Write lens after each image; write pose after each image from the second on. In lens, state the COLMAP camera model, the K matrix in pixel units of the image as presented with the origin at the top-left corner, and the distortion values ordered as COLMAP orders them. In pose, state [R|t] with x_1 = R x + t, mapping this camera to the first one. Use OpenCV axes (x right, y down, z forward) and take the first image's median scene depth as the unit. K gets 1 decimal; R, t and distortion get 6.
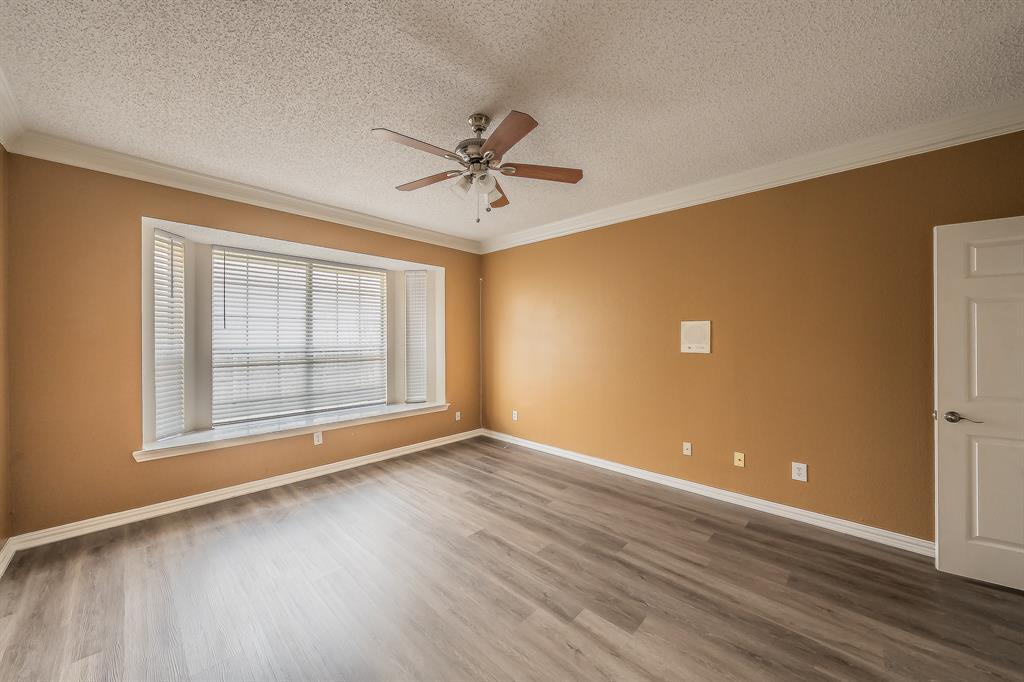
lens RADIAL K [[366.7, 0, 512.3], [0, 366.7, 341.3], [0, 0, 1]] dist [0.000229, -0.000401]
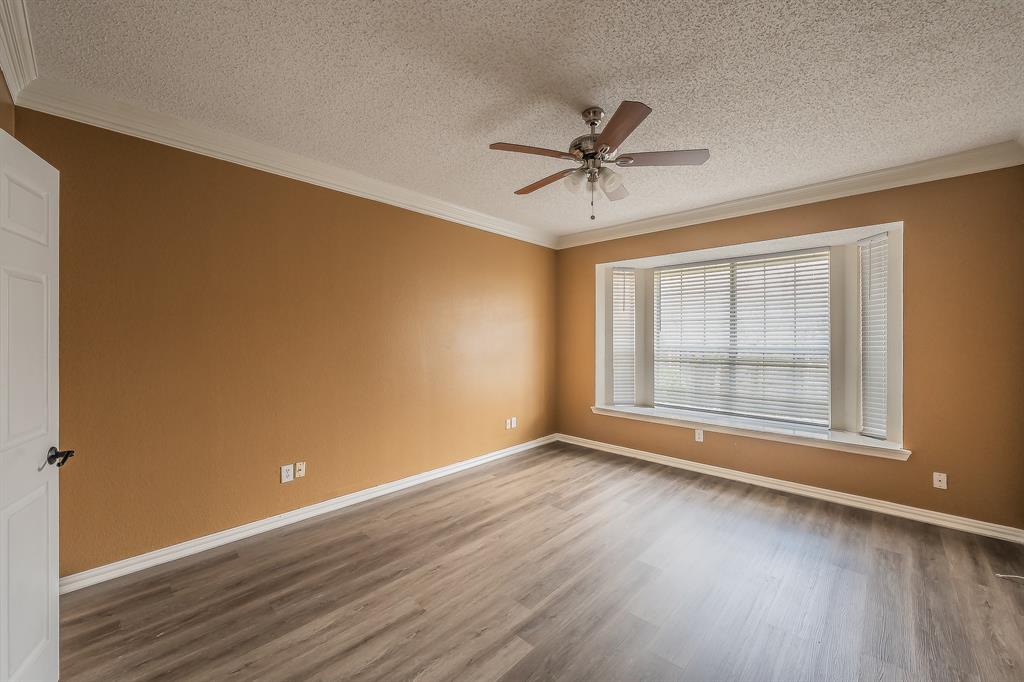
lens RADIAL K [[395.3, 0, 523.0], [0, 395.3, 344.8], [0, 0, 1]] dist [-0.007970, 0.000777]
pose [[0.025023, 0.017779, -0.999529, 0.588023], [-0.009167, 0.999804, 0.017555, -0.007572], [0.999645, 0.008723, 0.025181, 0.490916]]
